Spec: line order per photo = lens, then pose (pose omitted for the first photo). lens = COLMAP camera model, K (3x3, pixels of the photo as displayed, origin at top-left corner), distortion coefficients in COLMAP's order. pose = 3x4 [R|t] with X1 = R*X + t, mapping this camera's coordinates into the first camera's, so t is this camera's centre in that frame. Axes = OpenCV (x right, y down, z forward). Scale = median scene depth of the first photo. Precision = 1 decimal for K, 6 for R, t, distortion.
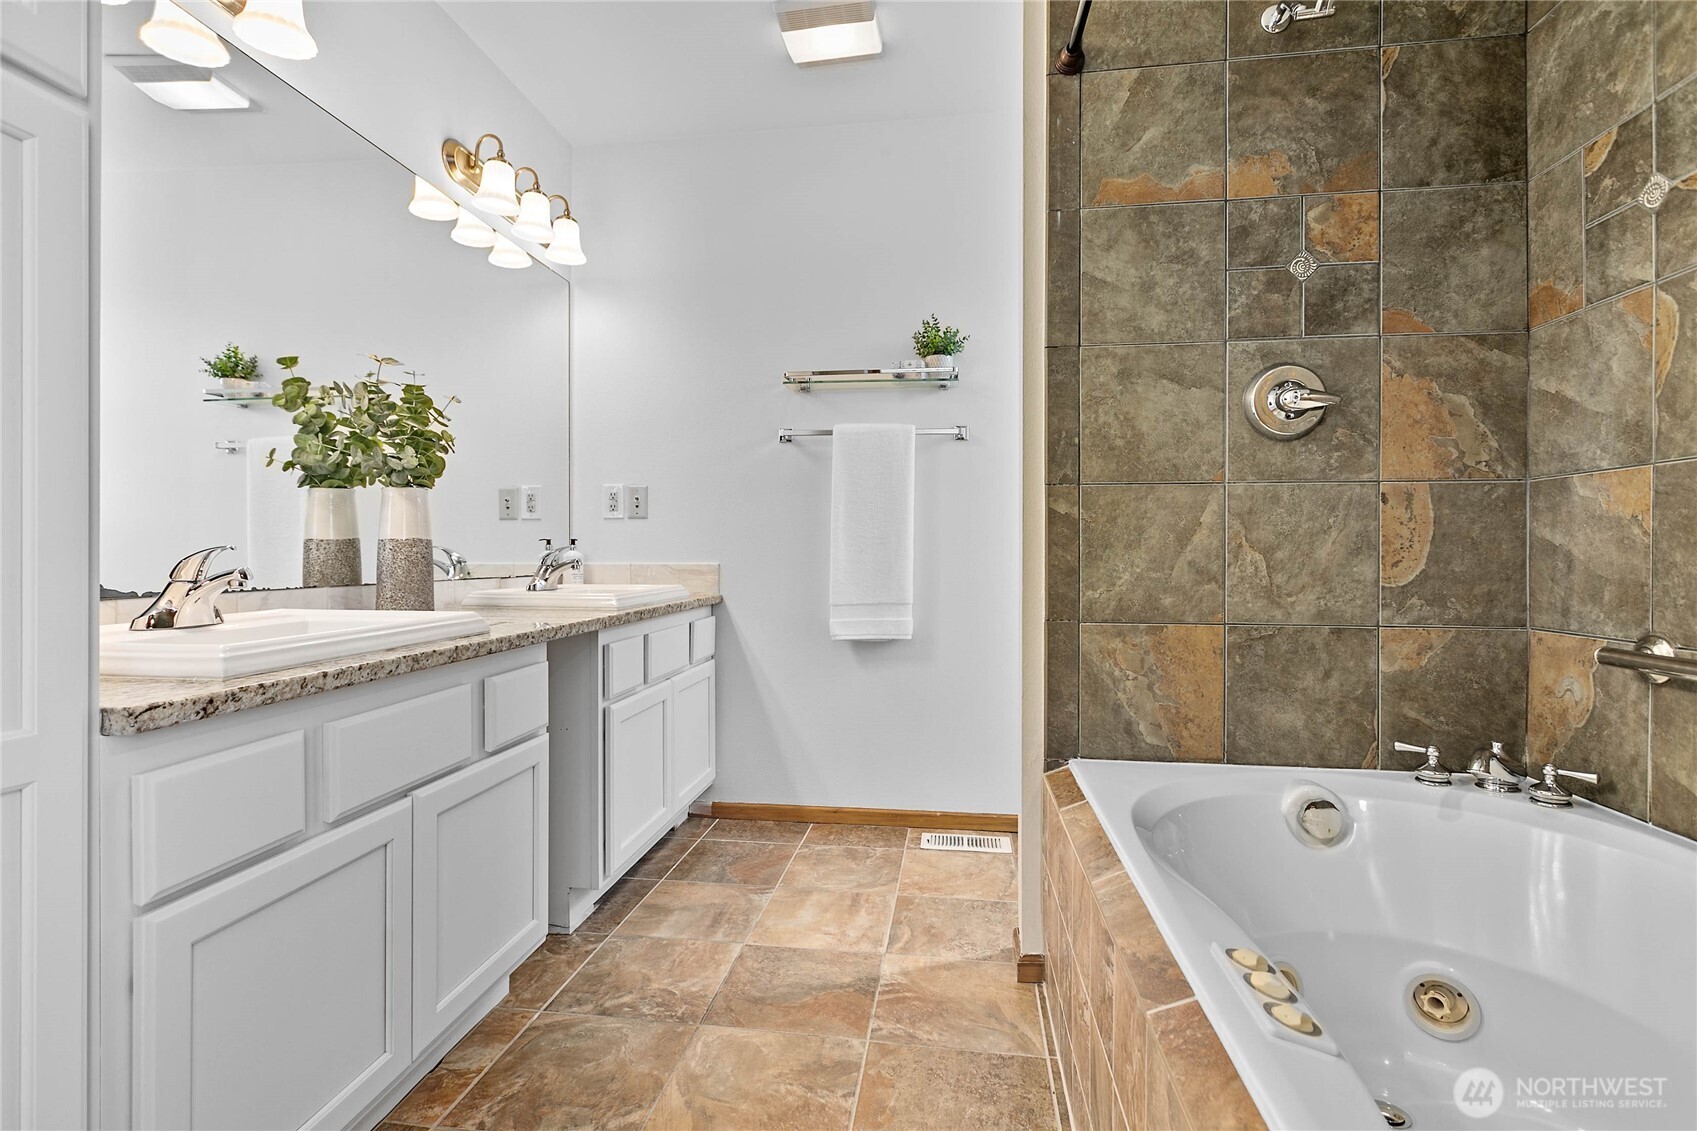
lens RADIAL K [[801.5, 0, 843.5], [0, 801.5, 555.2], [0, 0, 1]] dist [0.001538, 0.000601]
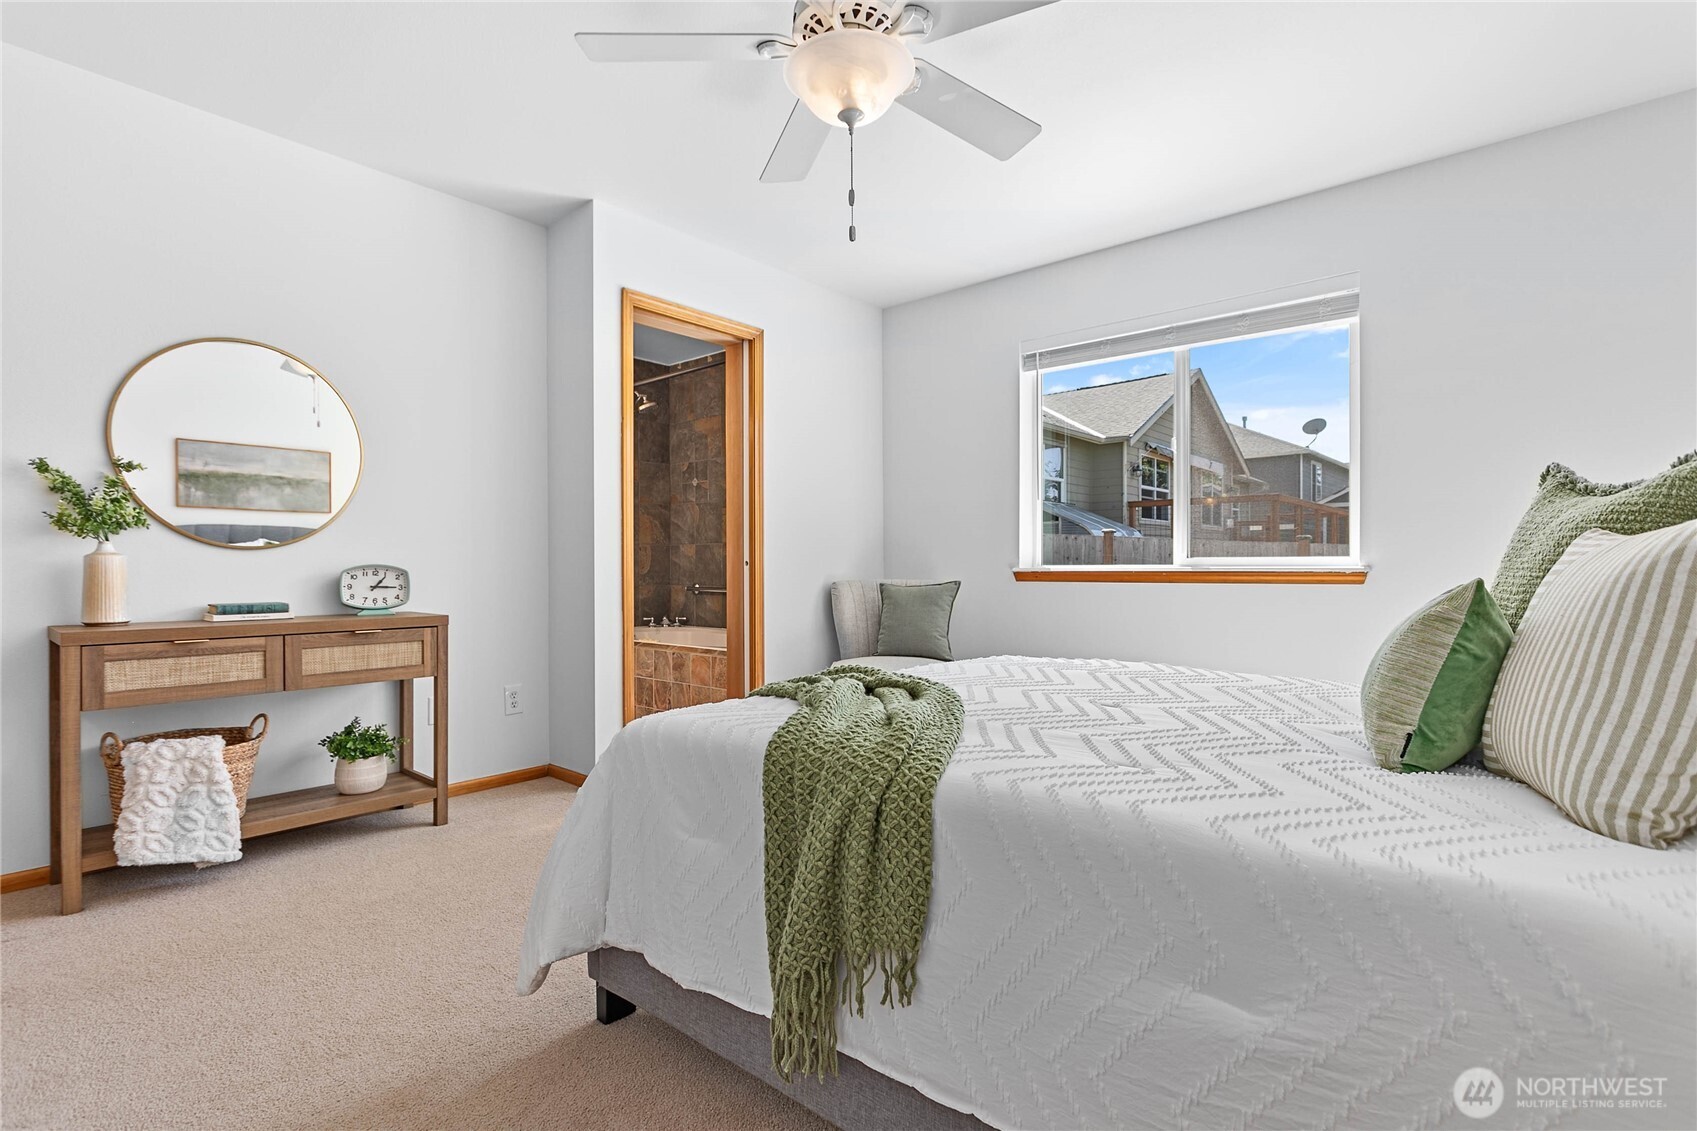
lens RADIAL K [[800.8, 0, 845.0], [0, 800.8, 568.3], [0, 0, 1]] dist [0.002260, 0.000541]
pose [[0.532586, -0.007949, 0.846339, -1.871206], [0.004471, 0.999968, 0.006579, -0.005644], [-0.846364, 0.000280, 0.532604, -1.674459]]
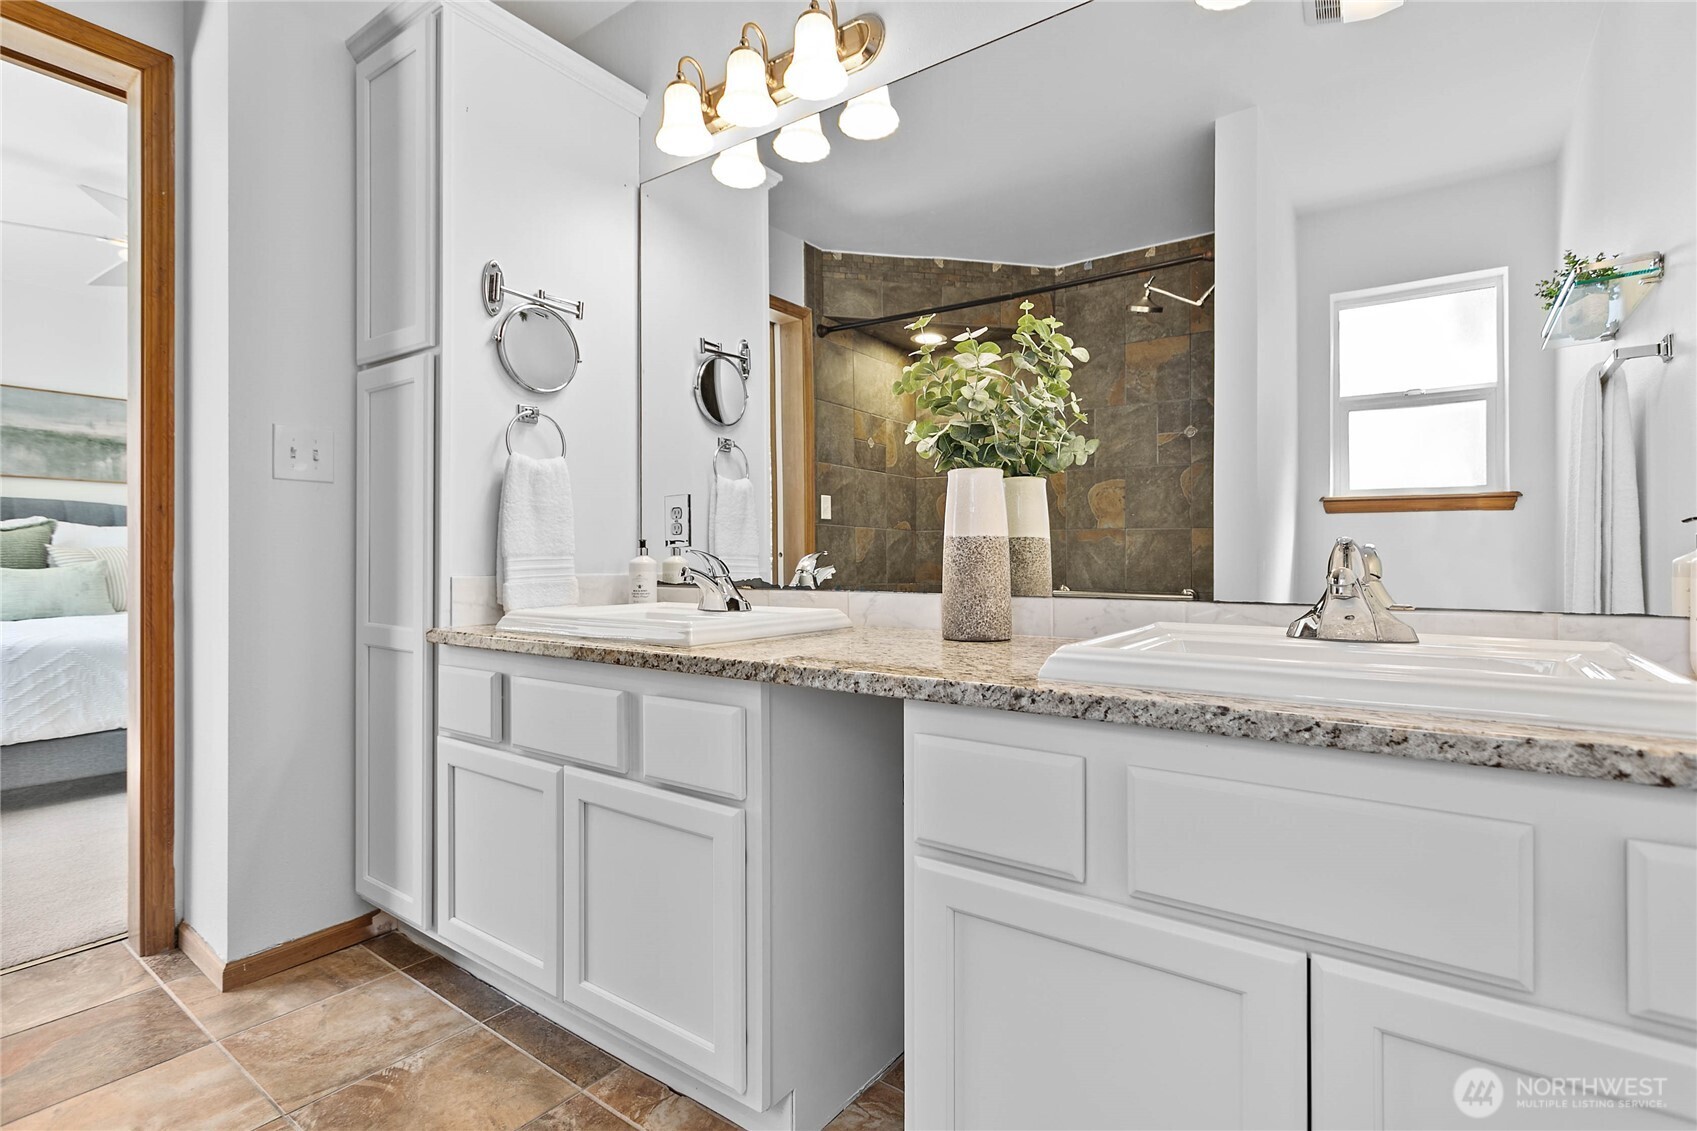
lens RADIAL K [[801.5, 0, 843.5], [0, 801.5, 555.2], [0, 0, 1]] dist [0.001538, 0.000601]
pose [[-0.462782, -0.007673, -0.886439, 0.249737], [-0.005885, 0.999967, -0.005583, -0.001605], [0.886453, 0.002633, -0.462812, 1.527638]]
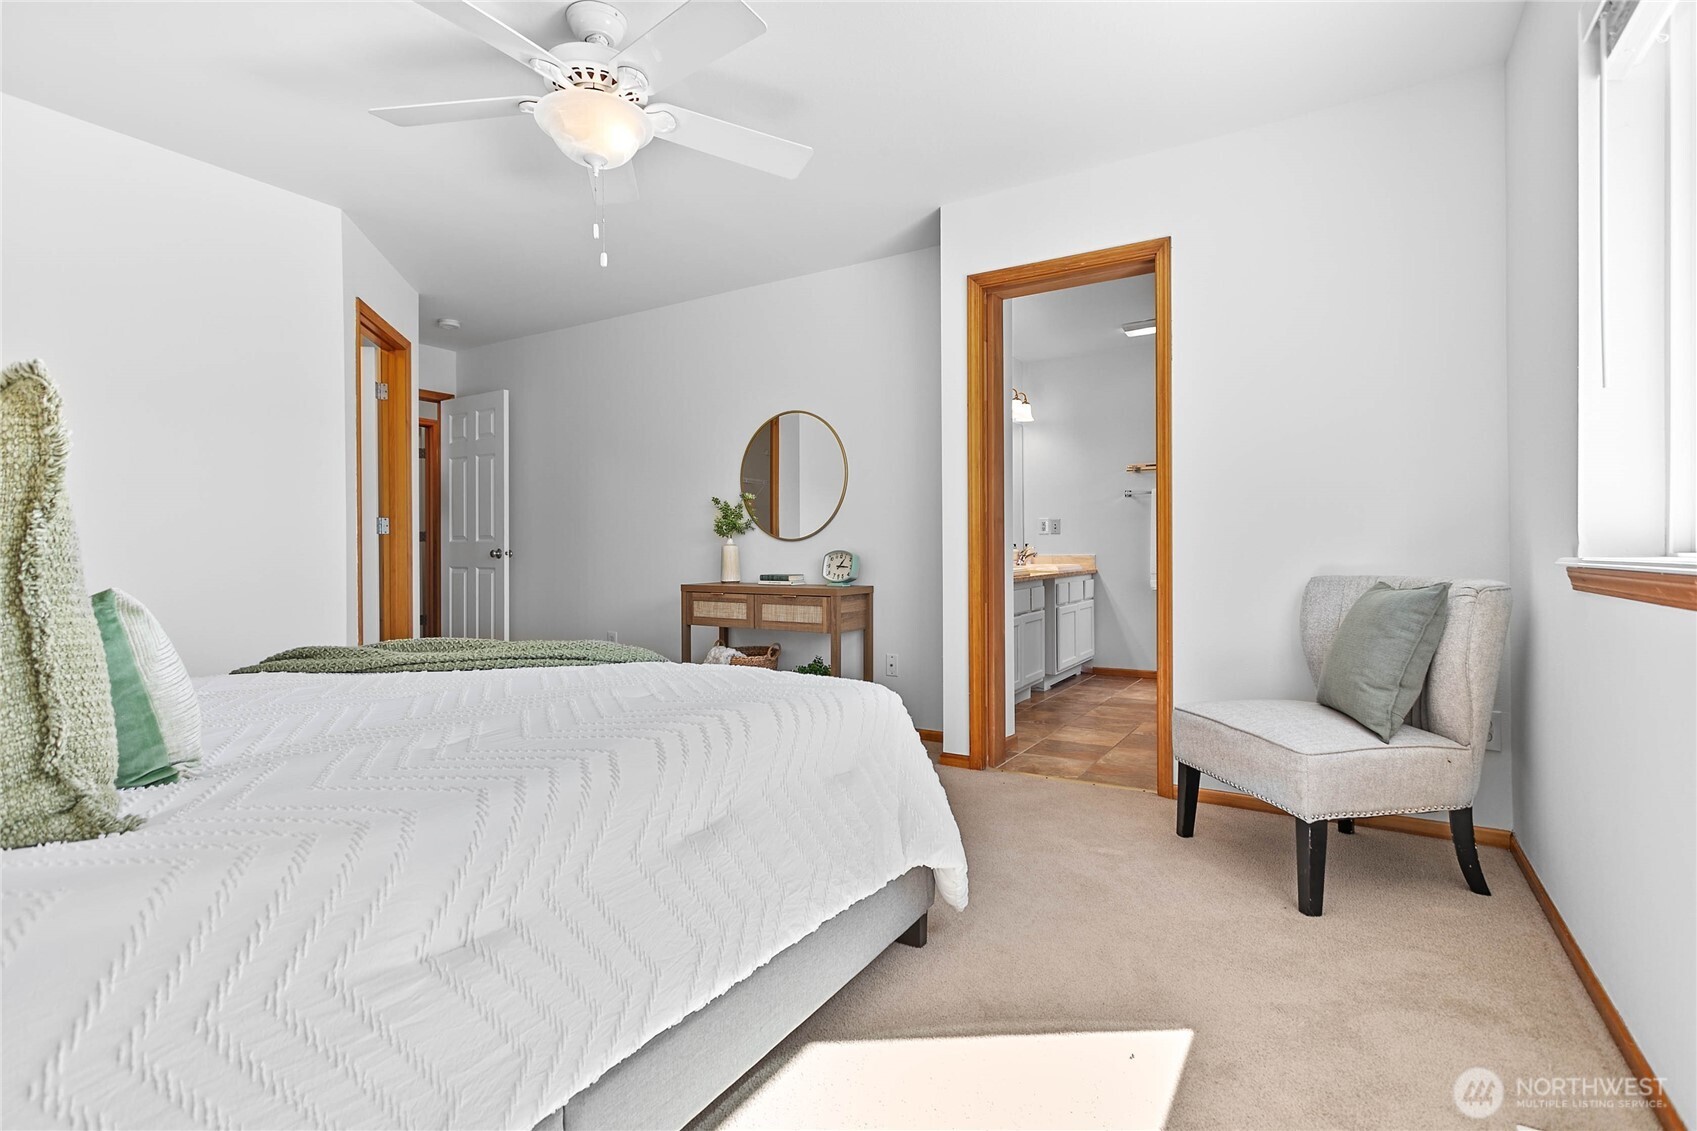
lens RADIAL K [[801.5, 0, 843.5], [0, 801.5, 555.2], [0, 0, 1]] dist [0.001538, 0.000601]
pose [[0.912797, -0.004584, -0.408388, 0.180292], [0.006736, 0.999970, 0.003832, -0.001213], [0.408358, -0.006249, 0.912800, -2.118343]]
